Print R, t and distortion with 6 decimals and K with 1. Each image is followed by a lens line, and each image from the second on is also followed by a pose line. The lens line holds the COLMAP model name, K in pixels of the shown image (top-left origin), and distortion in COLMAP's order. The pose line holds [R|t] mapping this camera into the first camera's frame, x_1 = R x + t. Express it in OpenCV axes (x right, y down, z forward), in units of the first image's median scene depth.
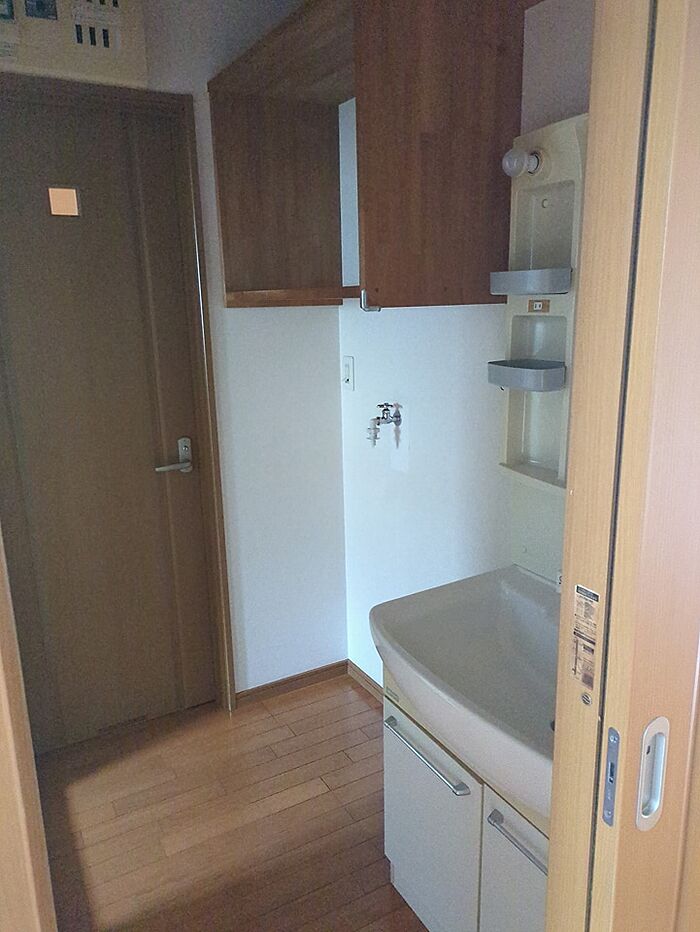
lens RADIAL K [[691.8, 0, 346.3], [0, 691.8, 465.0], [0, 0, 1]] dist [0.015964, -0.015699]
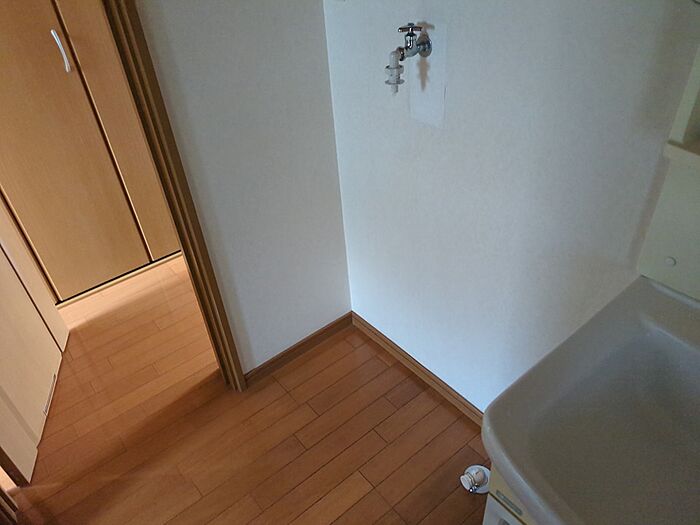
lens RADIAL K [[519.6, 0, 351.0], [0, 519.6, 263.9], [0, 0, 1]] dist [0.015964, -0.015699]
pose [[0.984376, -0.138926, 0.108187, -0.084911], [0.084470, 0.911679, 0.402128, -0.085778], [-0.154498, -0.386706, 0.909169, 0.469717]]
